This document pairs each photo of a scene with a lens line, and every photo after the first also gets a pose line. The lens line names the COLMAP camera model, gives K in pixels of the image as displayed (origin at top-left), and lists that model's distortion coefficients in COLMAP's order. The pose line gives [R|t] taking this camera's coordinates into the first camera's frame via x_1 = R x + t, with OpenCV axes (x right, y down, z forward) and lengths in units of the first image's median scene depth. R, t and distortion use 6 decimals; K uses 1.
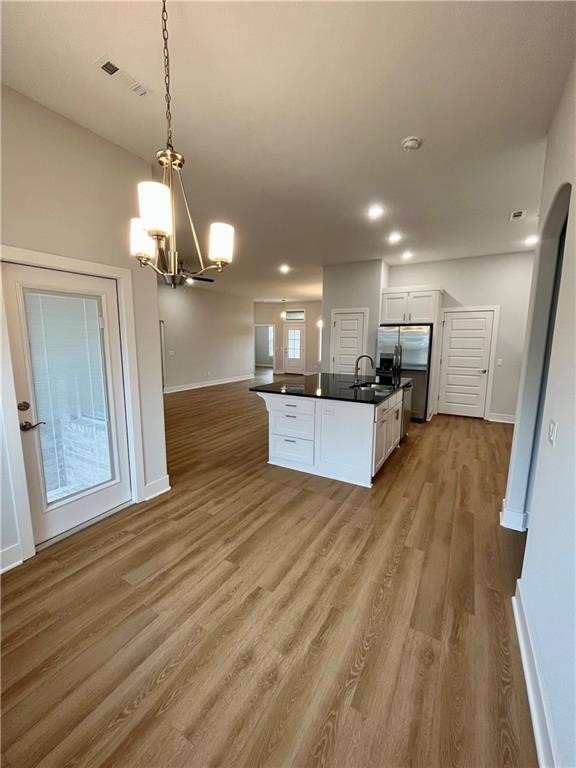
lens RADIAL K [[313.6, 0, 286.7], [0, 313.6, 385.3], [0, 0, 1]] dist [-0.003991, -0.000086]
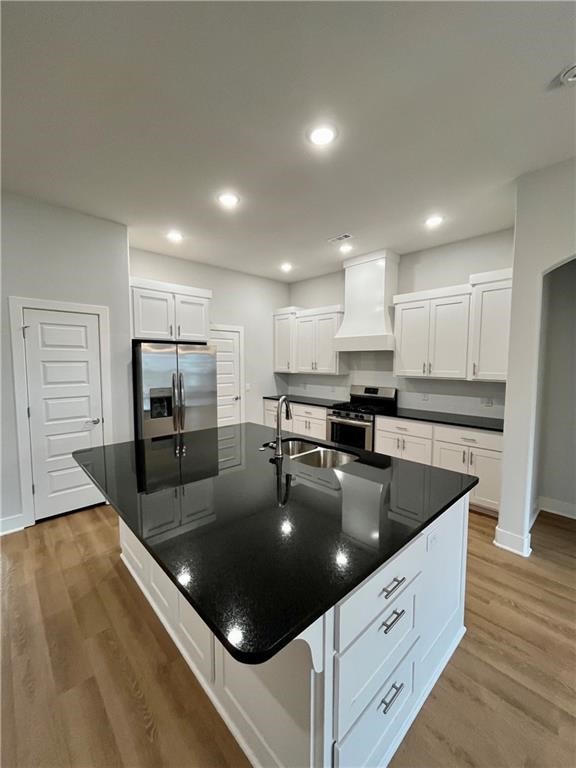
lens RADIAL K [[313.6, 0, 284.4], [0, 313.6, 383.0], [0, 0, 1]] dist [-0.003991, -0.000086]
pose [[0.283137, -0.074034, 0.956218, -0.192395], [0.136189, 0.990017, 0.036326, -0.104530], [-0.949361, 0.119941, 0.290393, 0.620498]]
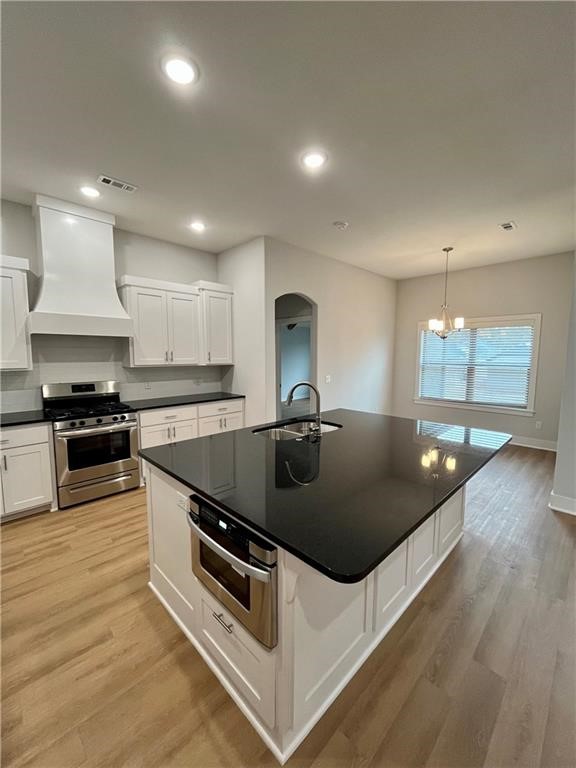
lens RADIAL K [[313.6, 0, 284.1], [0, 313.6, 385.1], [0, 0, 1]] dist [-0.003991, -0.000086]
pose [[-0.967797, -0.043390, 0.247965, 0.105878], [0.019646, 0.969010, 0.246239, -0.176272], [-0.250965, 0.243181, -0.936952, 1.132815]]
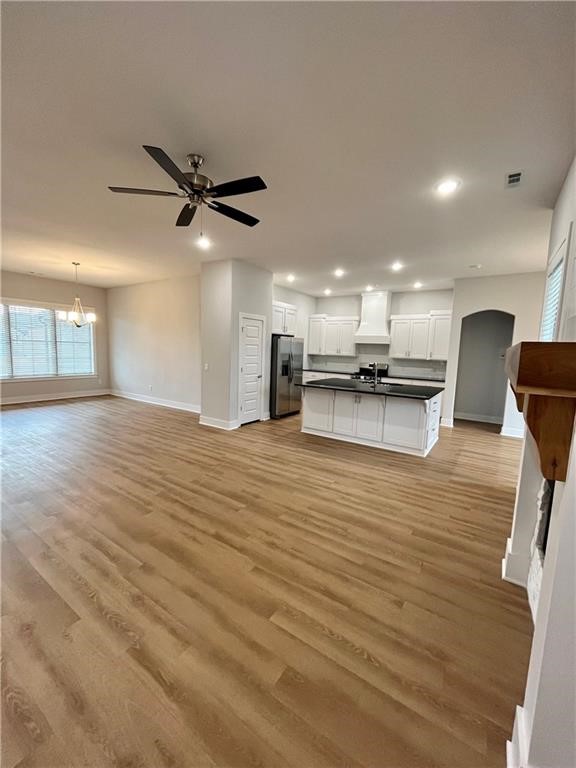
lens RADIAL K [[313.6, 0, 286.4], [0, 313.6, 383.8], [0, 0, 1]] dist [-0.003991, -0.000086]
pose [[0.053686, -0.119931, 0.991330, -0.843192], [0.106563, 0.987780, 0.113730, -0.151220], [-0.992856, 0.099534, 0.065810, 0.963001]]
